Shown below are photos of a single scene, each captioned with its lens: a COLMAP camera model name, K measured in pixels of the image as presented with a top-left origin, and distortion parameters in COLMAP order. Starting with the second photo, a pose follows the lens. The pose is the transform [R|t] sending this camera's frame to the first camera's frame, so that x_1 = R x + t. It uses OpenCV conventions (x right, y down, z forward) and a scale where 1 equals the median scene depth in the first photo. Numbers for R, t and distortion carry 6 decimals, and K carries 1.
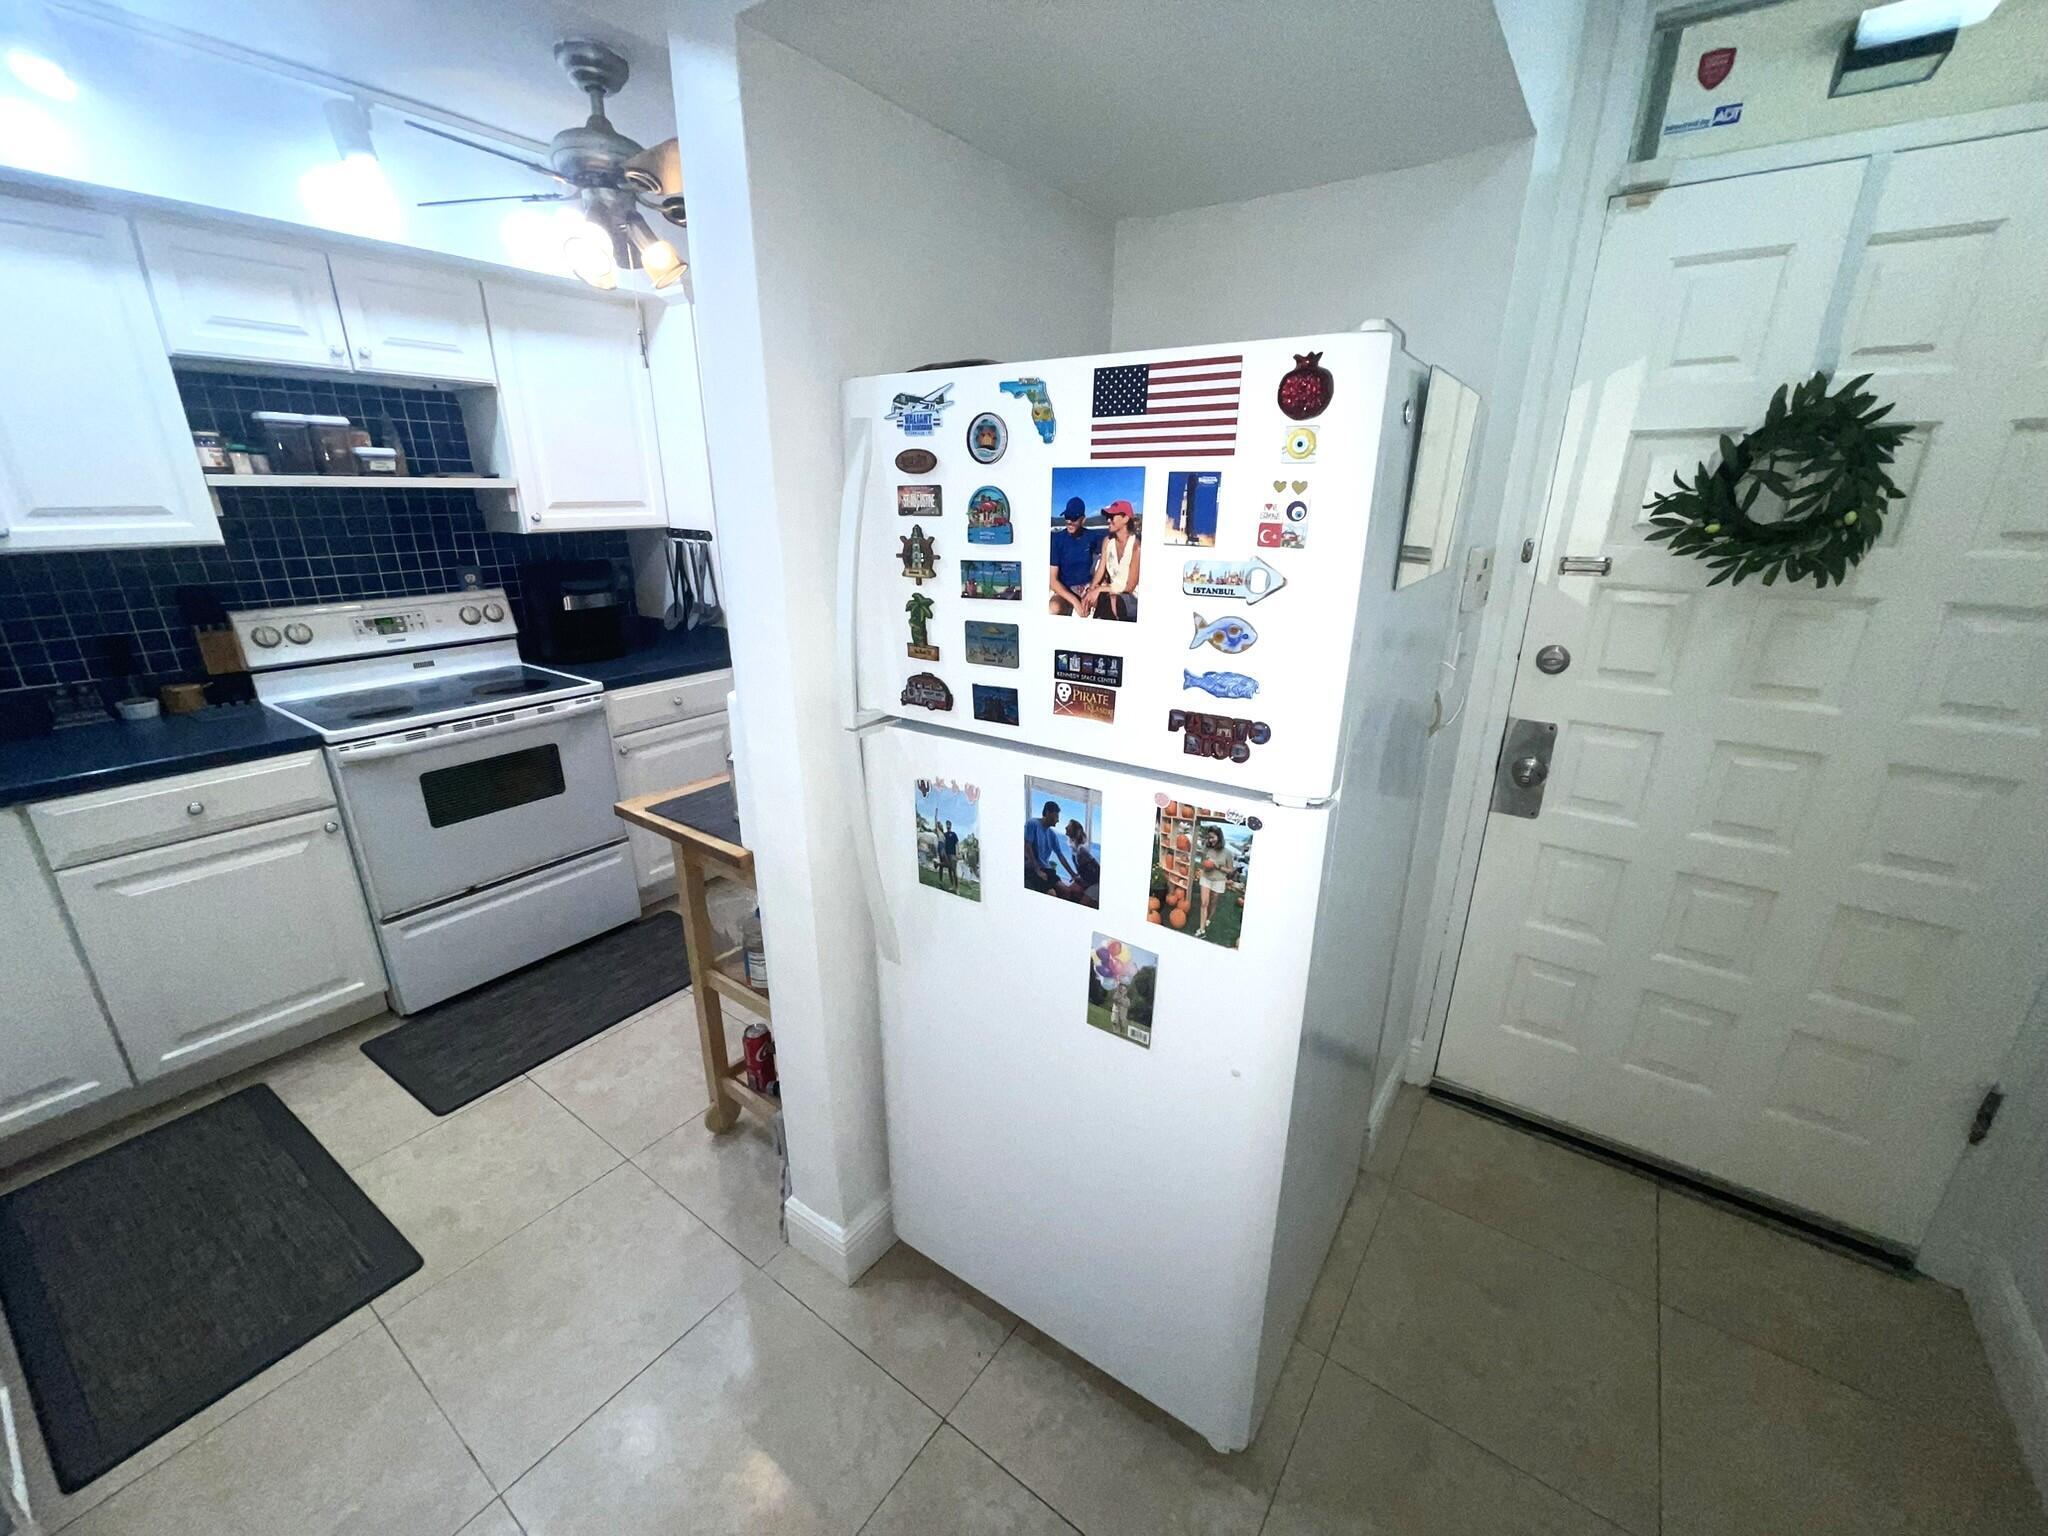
lens RADIAL K [[824.7, 0, 1017.3], [0, 824.7, 775.3], [0, 0, 1]] dist [-0.001773, -0.000249]
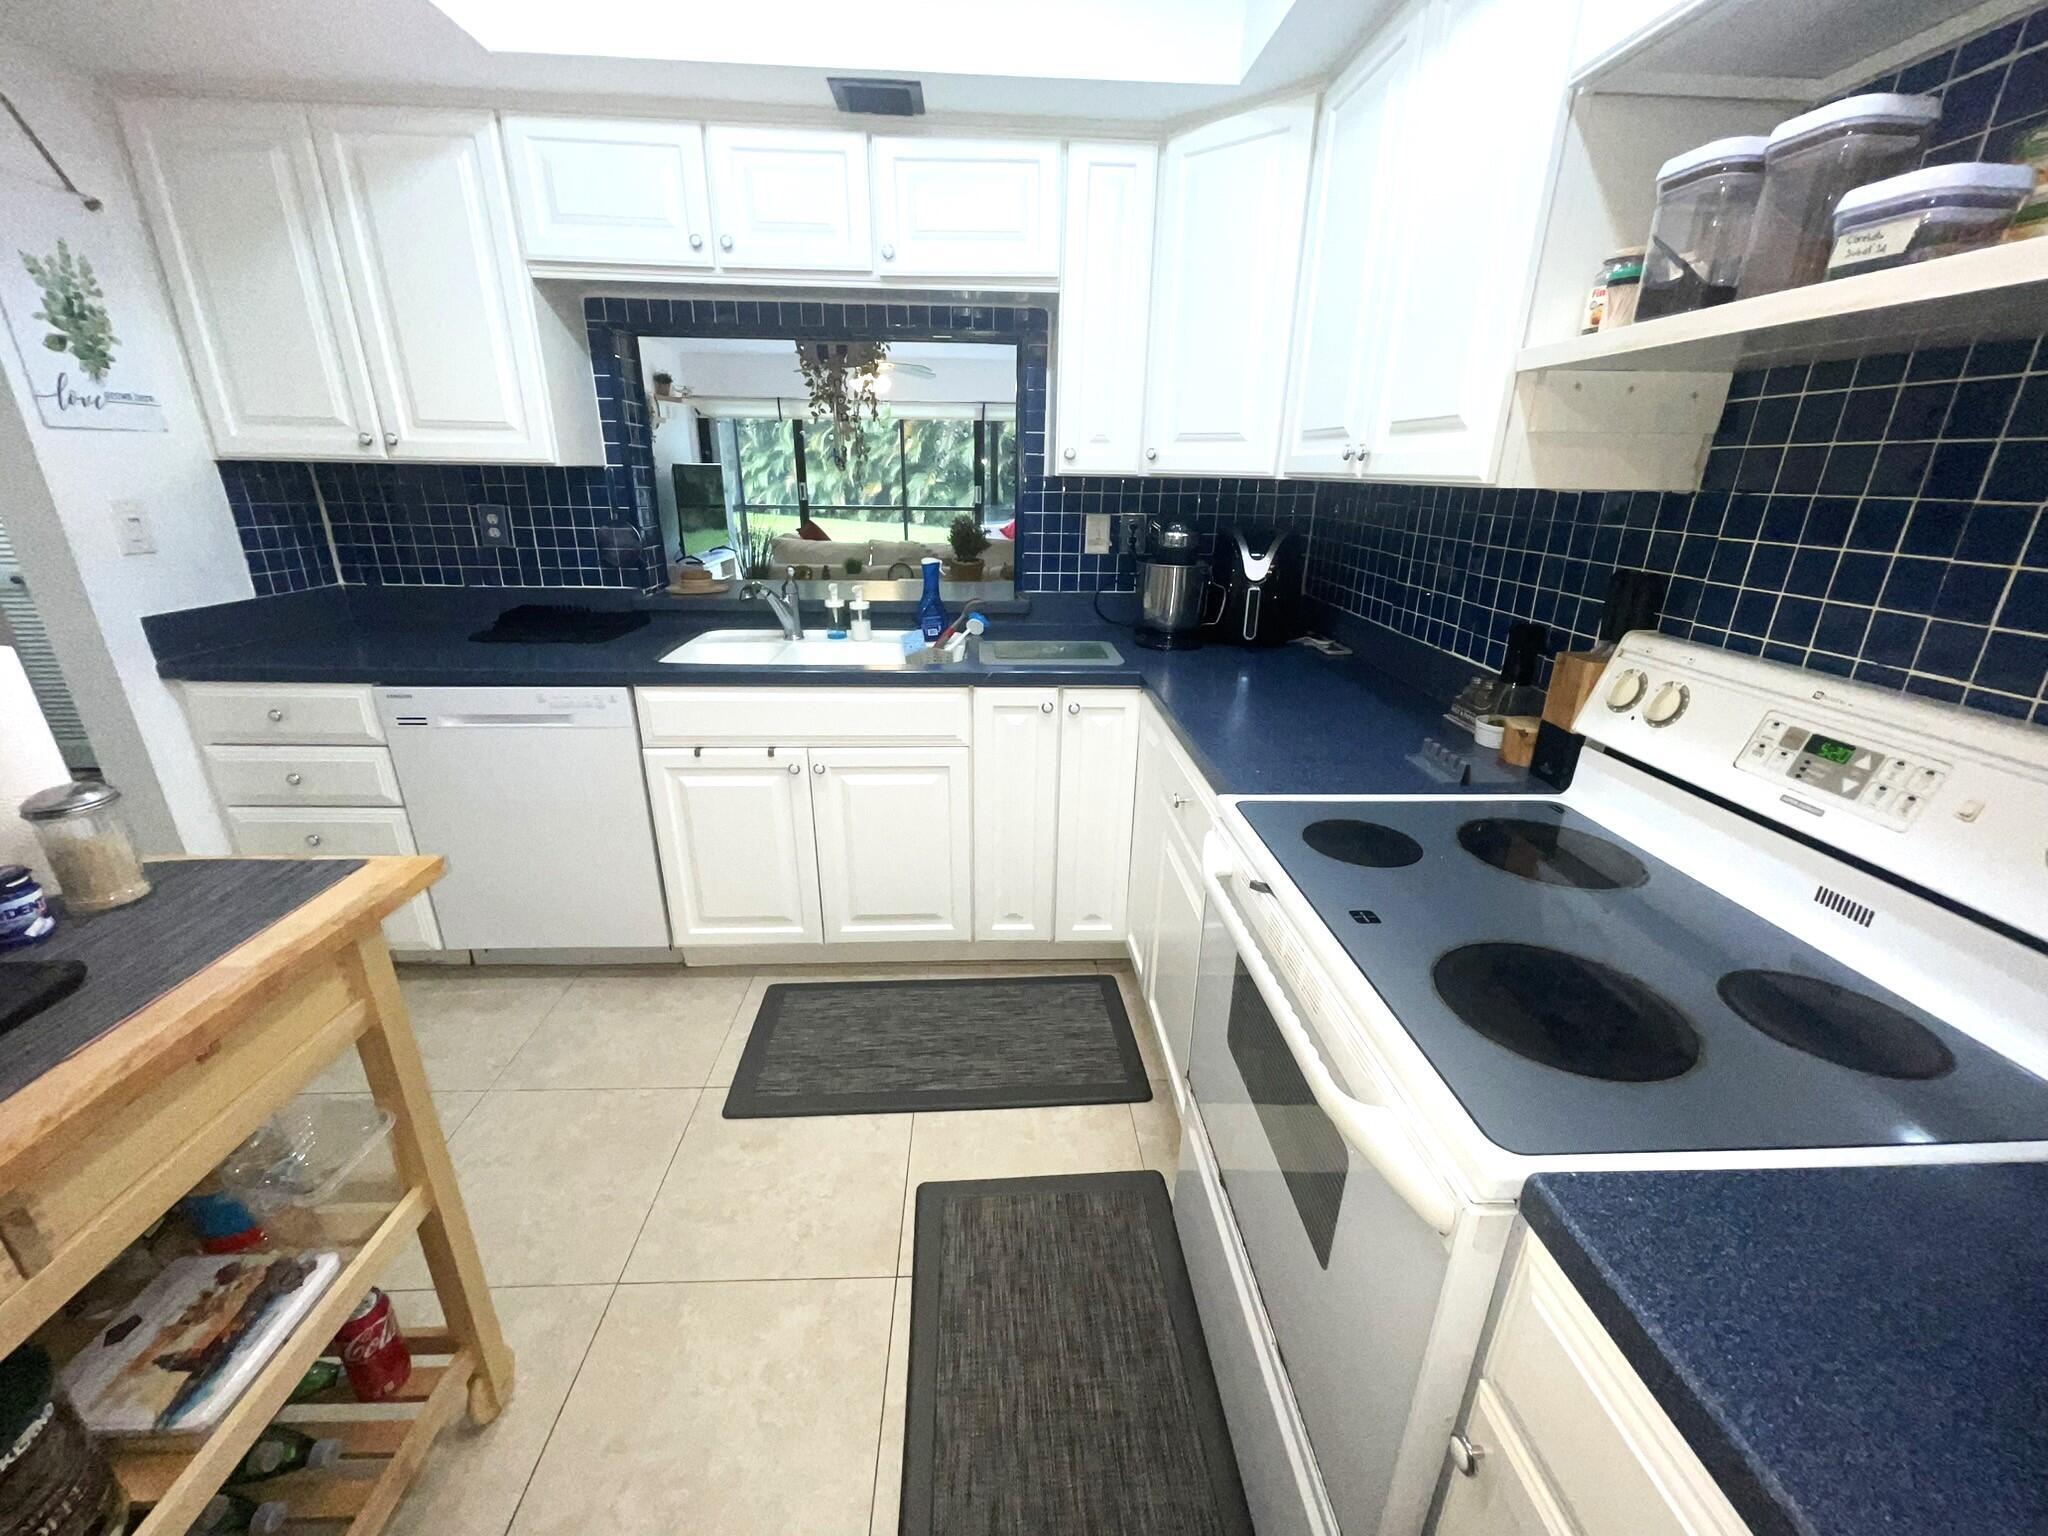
lens RADIAL K [[824.7, 0, 1017.3], [0, 824.7, 775.3], [0, 0, 1]] dist [-0.001773, -0.000249]
pose [[-0.782925, 0.203954, -0.587734, -0.301151], [-0.220106, 0.792817, 0.568326, -0.302043], [0.581878, 0.574321, -0.575824, 1.016255]]
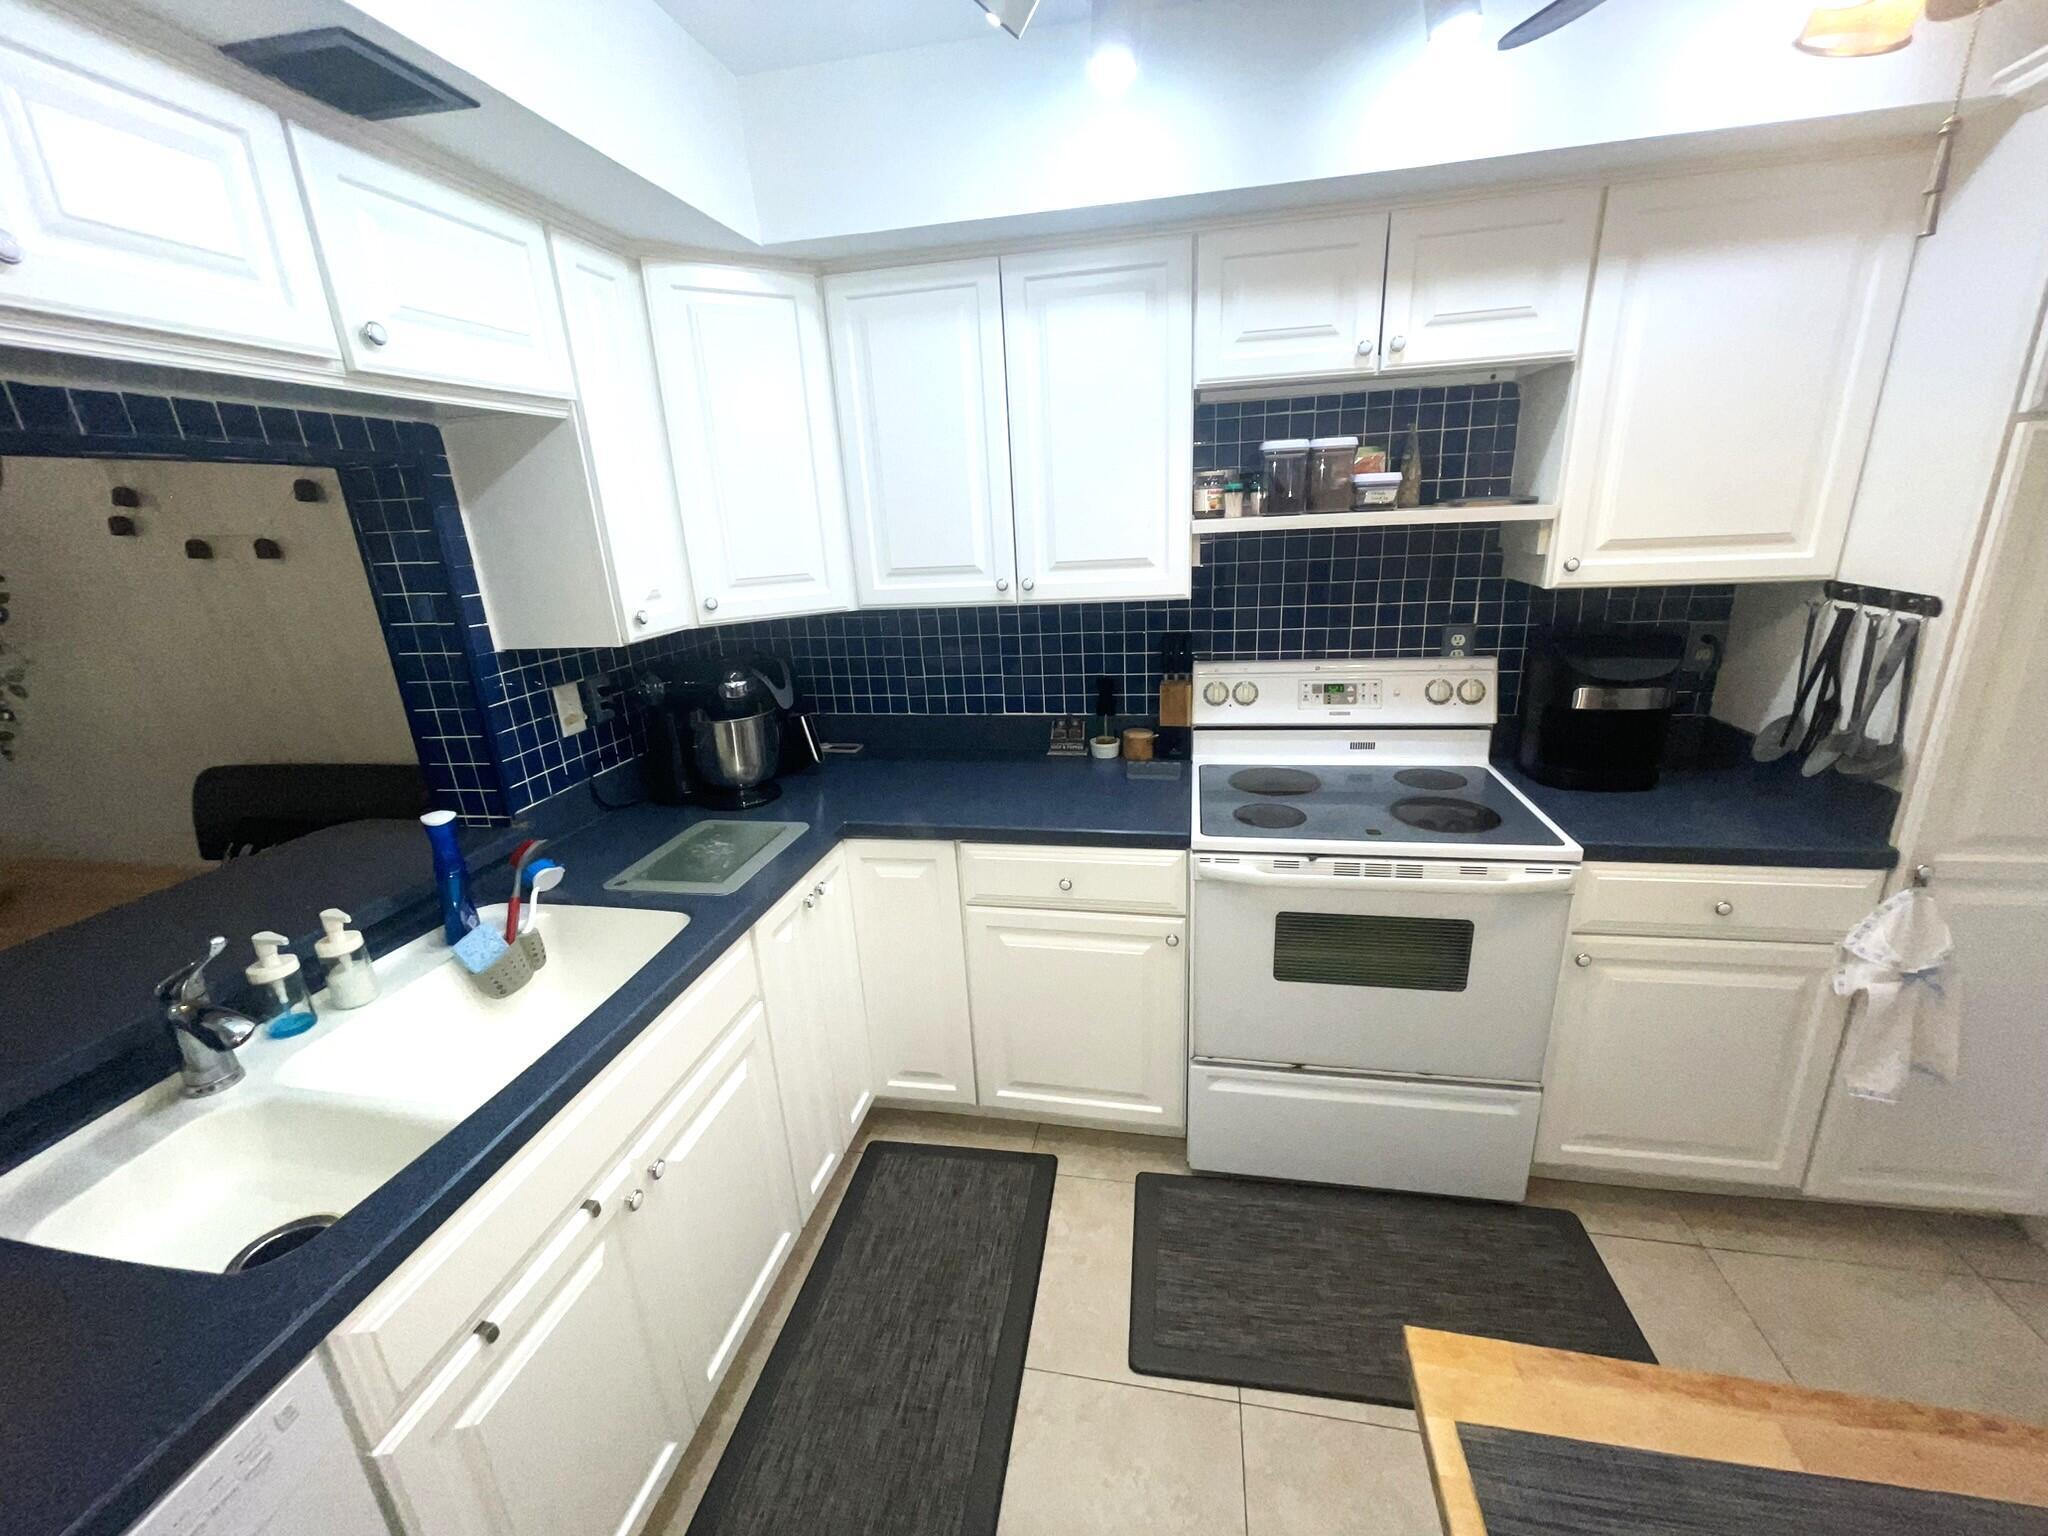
lens RADIAL K [[824.7, 0, 1017.3], [0, 824.7, 775.3], [0, 0, 1]] dist [-0.001773, -0.000249]
pose [[0.416910, 0.254421, -0.872615, -0.174664], [-0.247836, 0.955470, 0.160170, -0.159526], [0.874508, 0.149489, 0.461399, 0.373197]]
